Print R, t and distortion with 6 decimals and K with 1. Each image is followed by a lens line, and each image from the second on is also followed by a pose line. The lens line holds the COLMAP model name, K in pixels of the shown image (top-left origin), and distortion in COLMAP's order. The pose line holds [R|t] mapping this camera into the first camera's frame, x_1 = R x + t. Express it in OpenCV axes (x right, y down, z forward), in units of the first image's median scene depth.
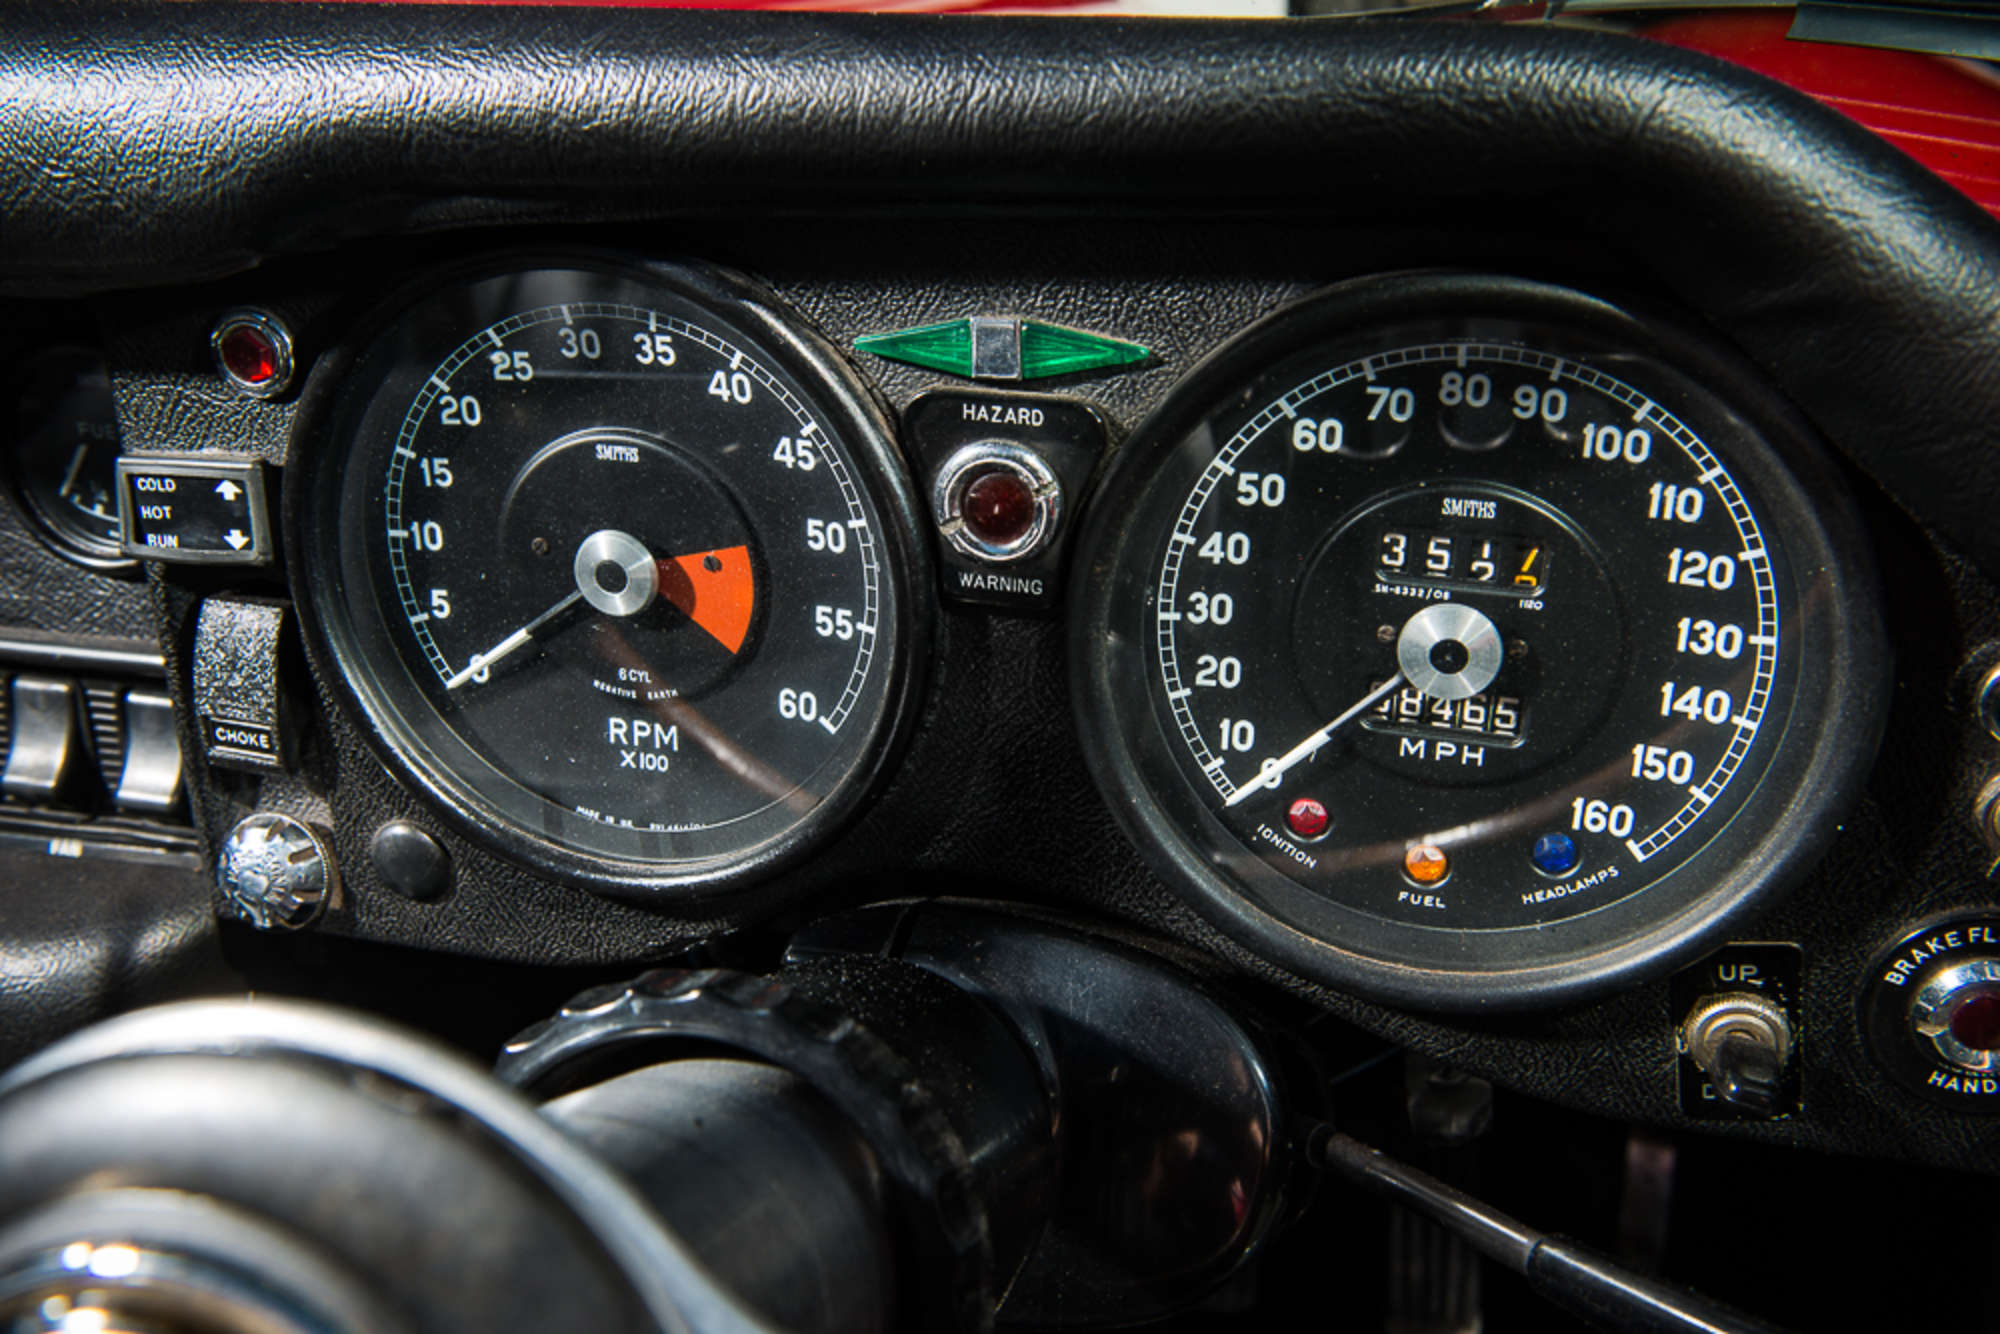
lens RADIAL K [[1809.8, 0, 994.6], [0, 1809.8, 652.6], [0, 0, 1]] dist [0.010309, -0.002864]
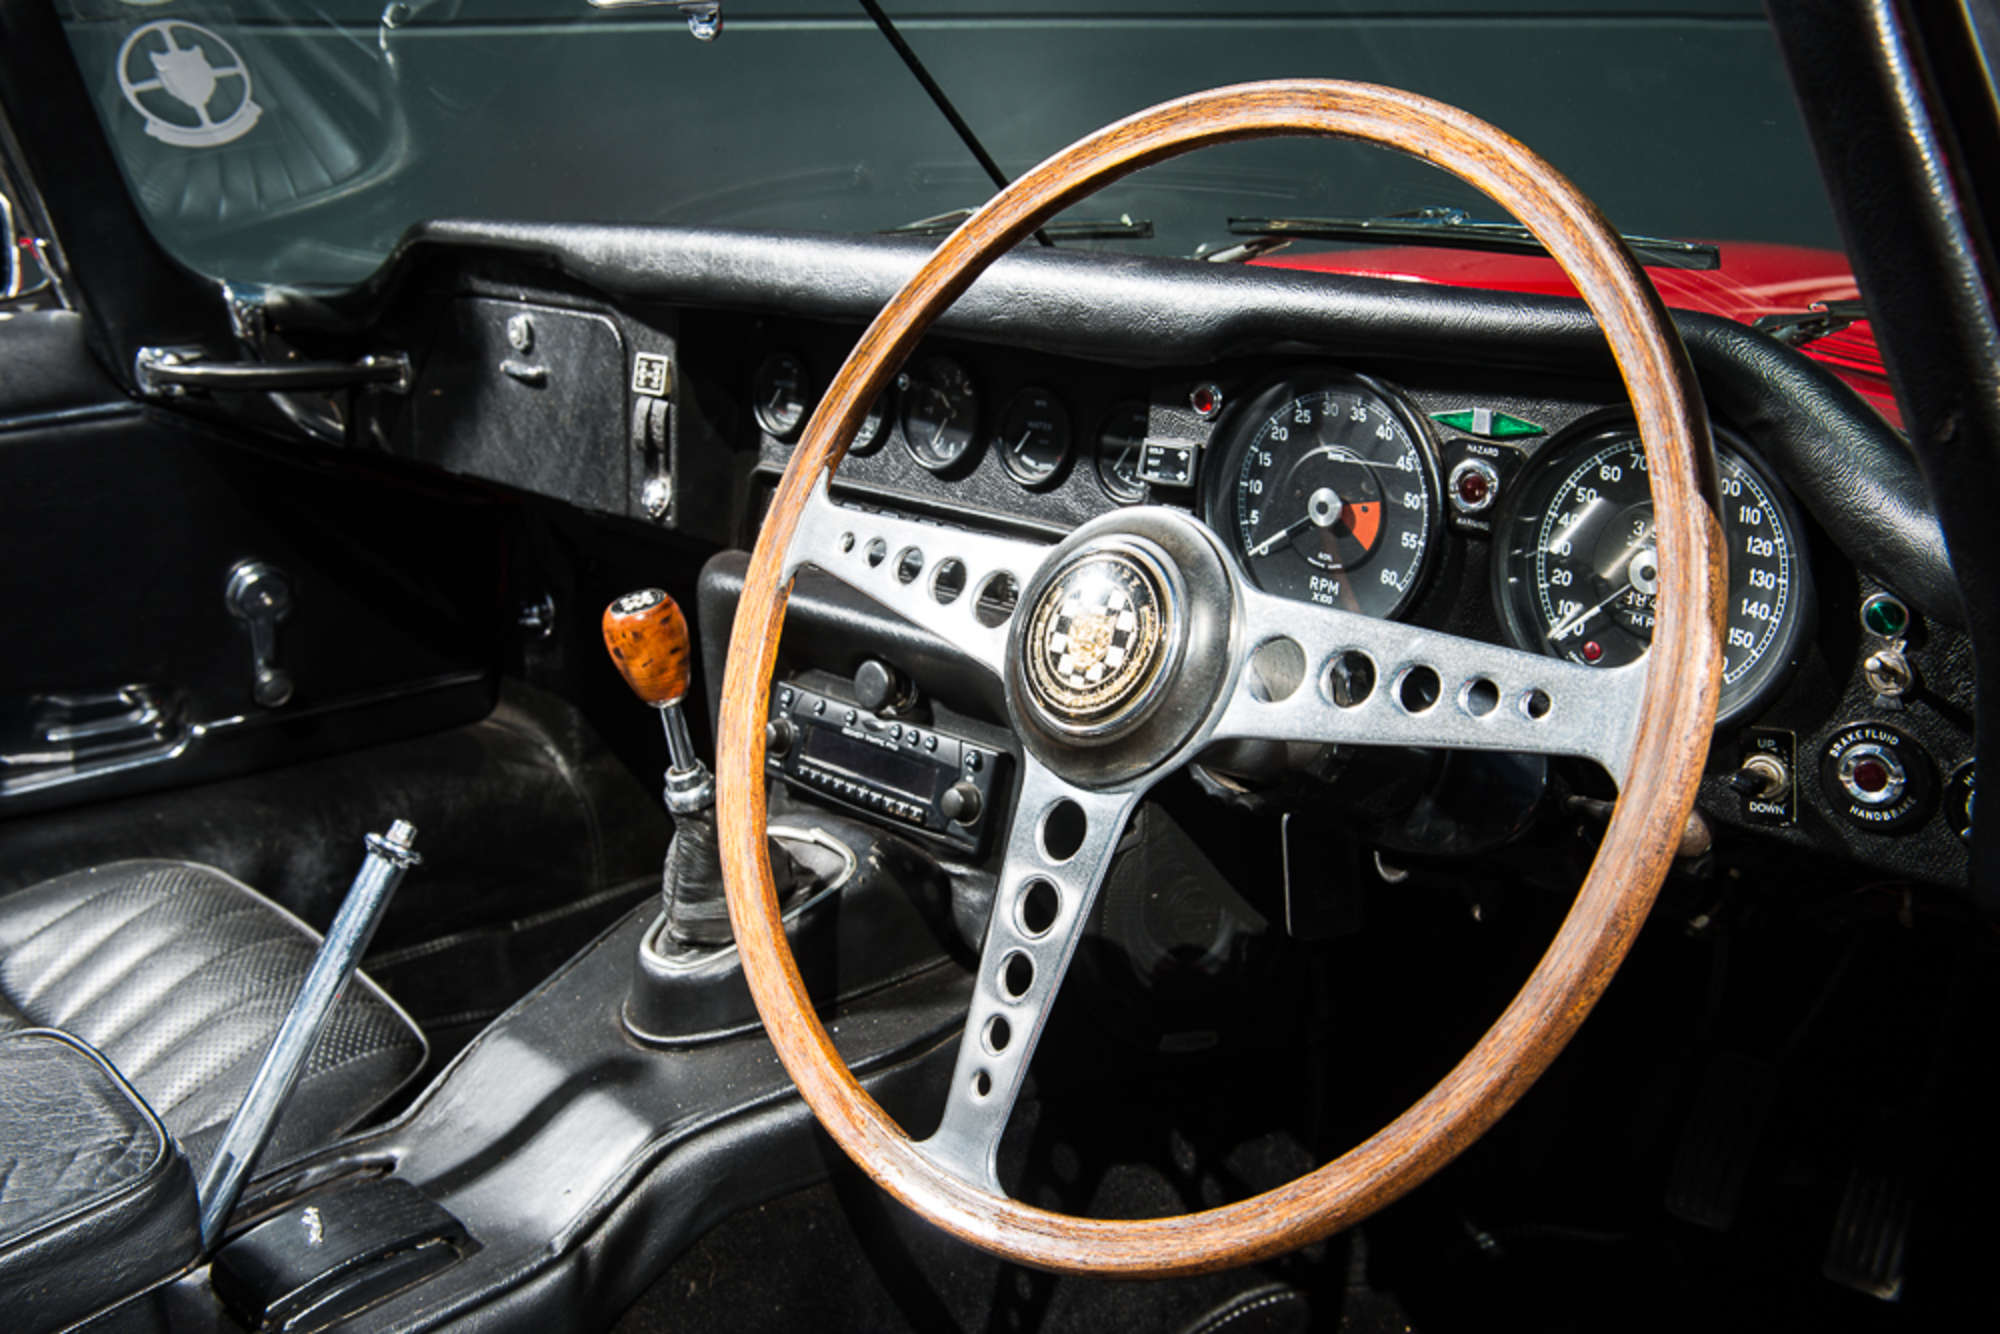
lens RADIAL K [[1809.8, 0, 989.3], [0, 1809.8, 660.8], [0, 0, 1]] dist [0.010309, -0.002864]
pose [[0.855601, 0.180001, -0.485331, 0.616211], [-0.242528, 0.967712, -0.068651, 0.431152], [0.457304, 0.176444, 0.871631, -1.252614]]
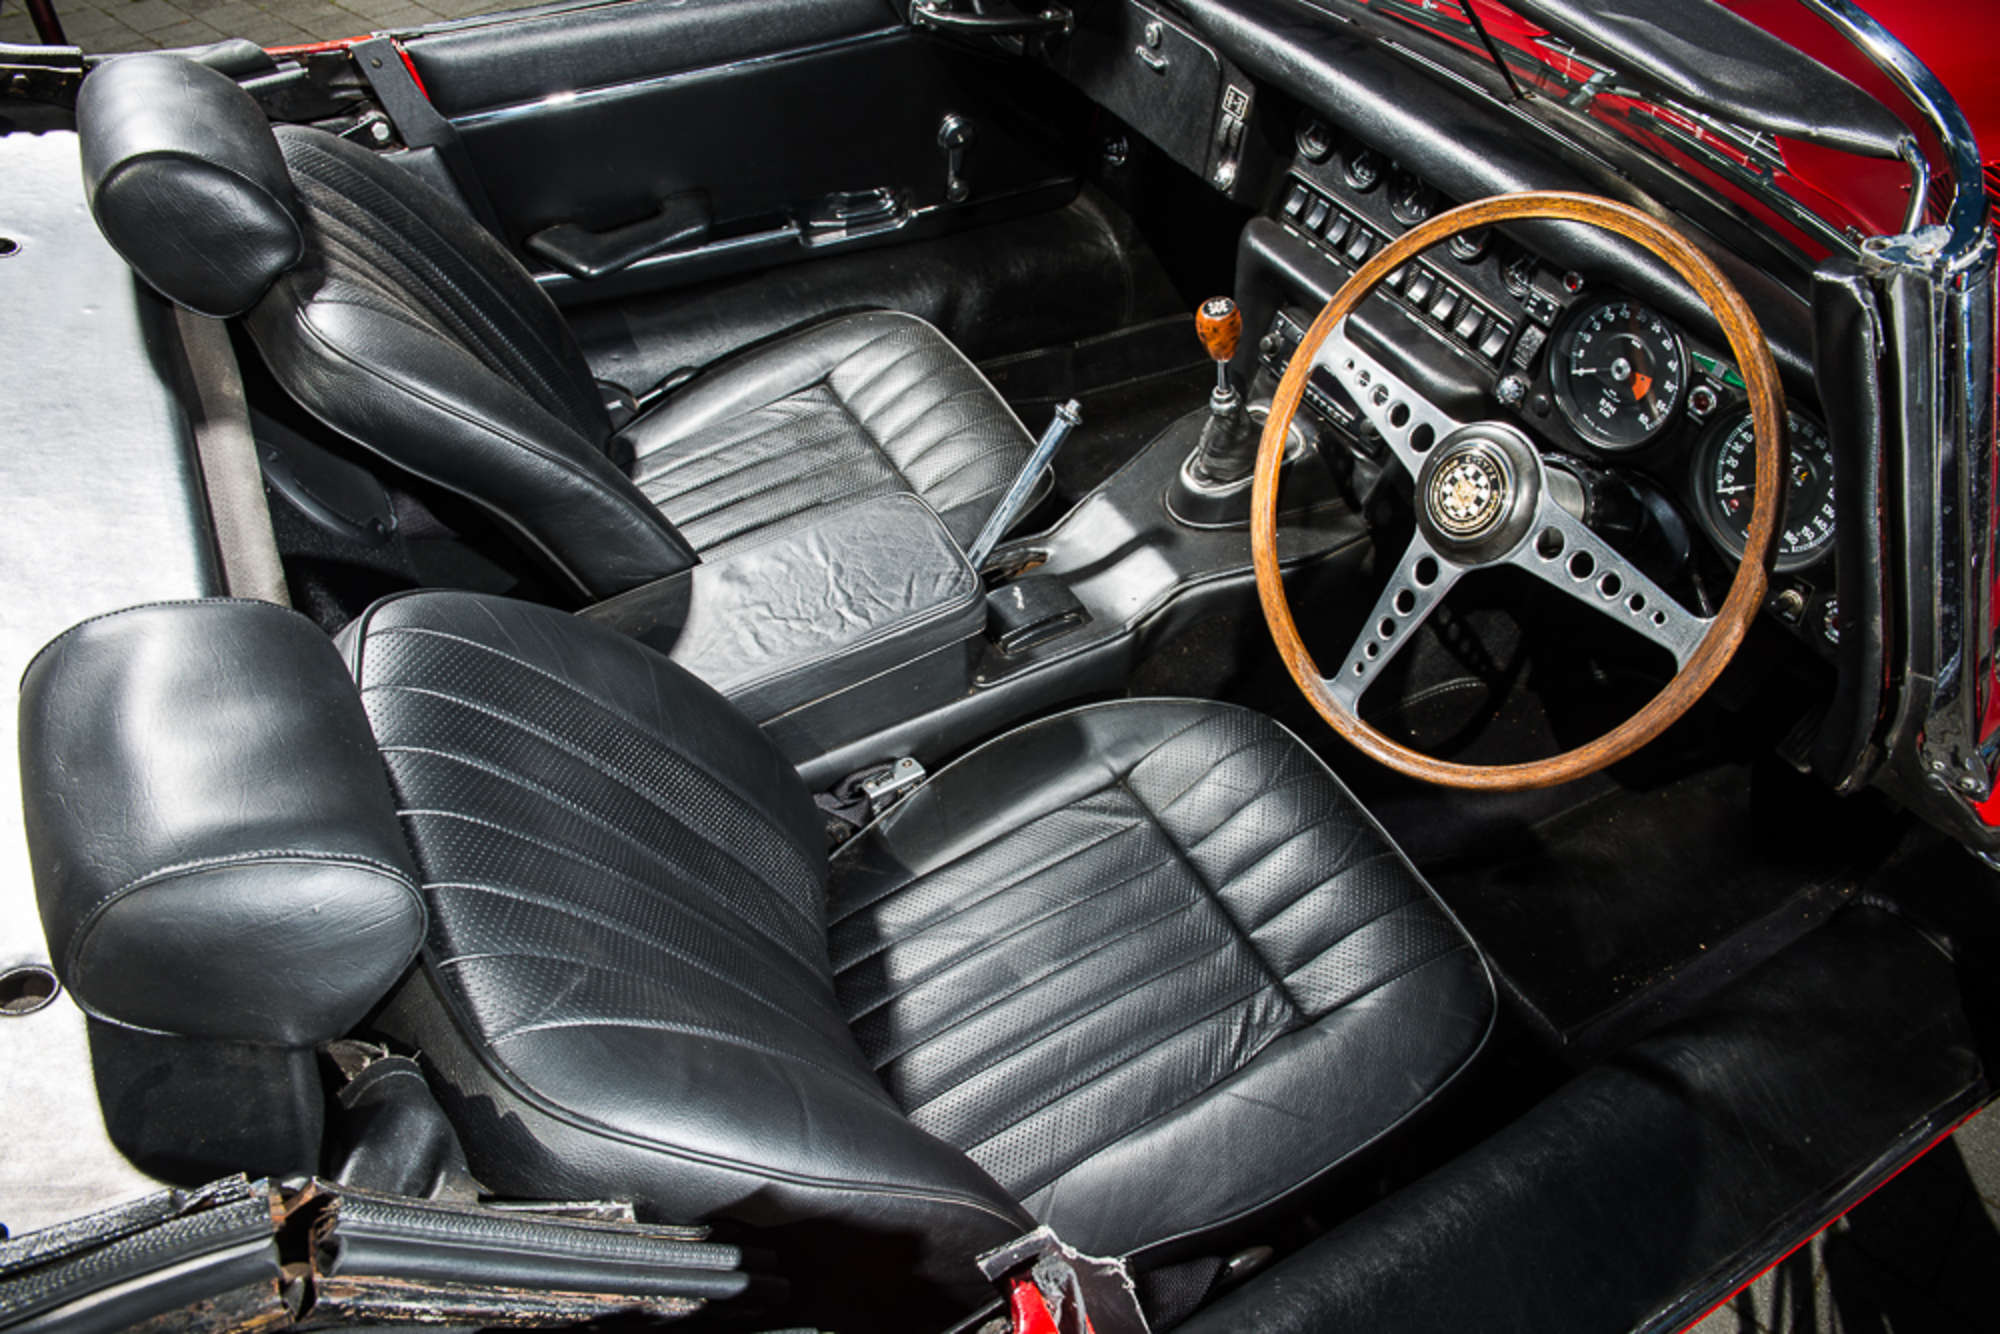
lens RADIAL K [[1310.3, 0, 1010.1], [0, 1310.3, 662.7], [0, 0, 1]] dist [-0.053916, -0.004165]
pose [[0.680467, 0.563450, -0.468497, 0.625521], [-0.353280, 0.812388, 0.463918, -0.390706], [0.641996, -0.150170, 0.751858, -2.306106]]
